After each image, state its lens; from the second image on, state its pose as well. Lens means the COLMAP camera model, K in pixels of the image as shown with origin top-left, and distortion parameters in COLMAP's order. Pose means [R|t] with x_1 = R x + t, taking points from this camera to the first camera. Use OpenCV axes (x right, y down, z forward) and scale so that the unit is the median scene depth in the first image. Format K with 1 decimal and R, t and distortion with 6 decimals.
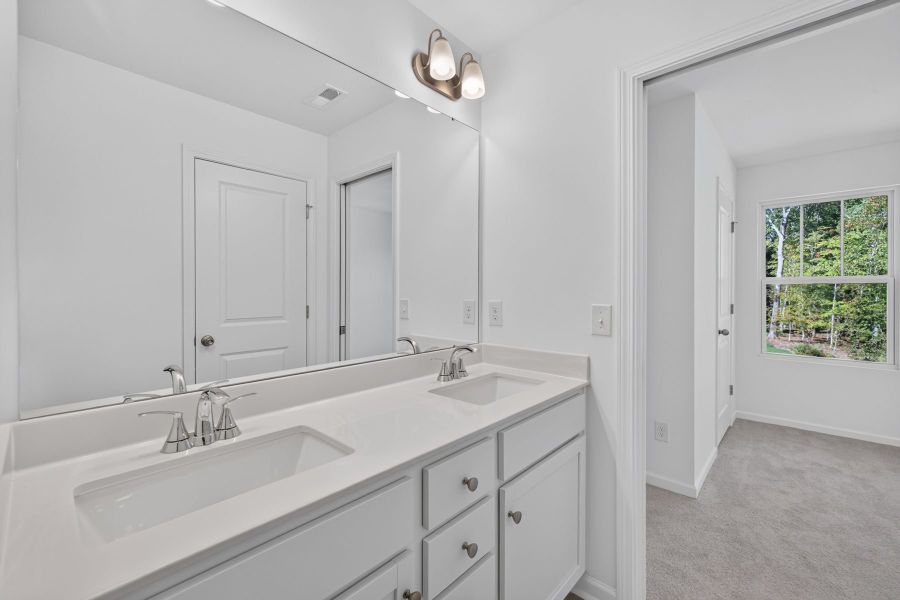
lens RADIAL K [[380.2, 0, 449.8], [0, 380.2, 285.8], [0, 0, 1]] dist [0.014559, -0.000116]
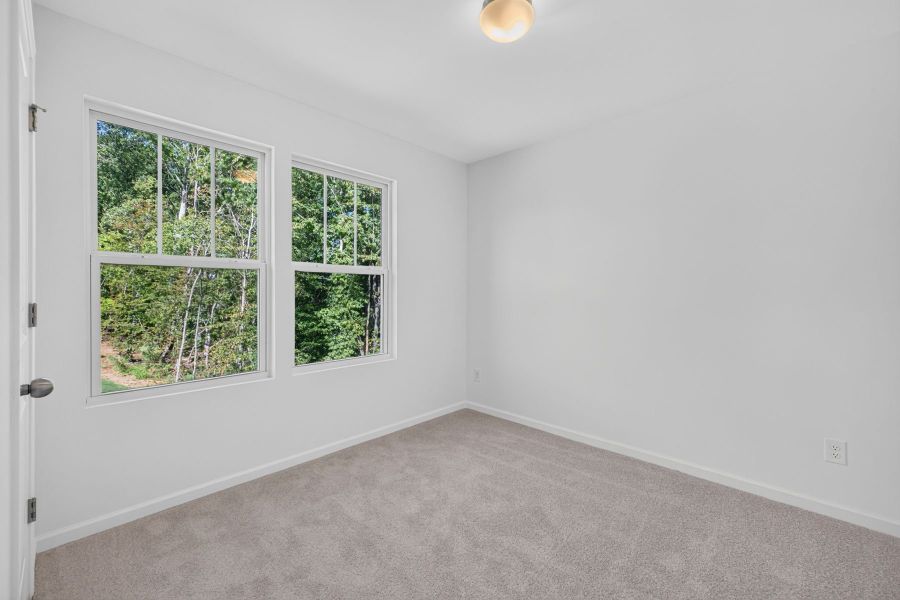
lens RADIAL K [[380.2, 0, 449.8], [0, 380.2, 285.8], [0, 0, 1]] dist [0.014559, -0.000116]
pose [[0.034957, 0.003553, 0.999382, 0.302000], [-0.012620, 0.999916, -0.003114, 0.007207], [-0.999309, -0.012503, 0.034999, 0.516007]]
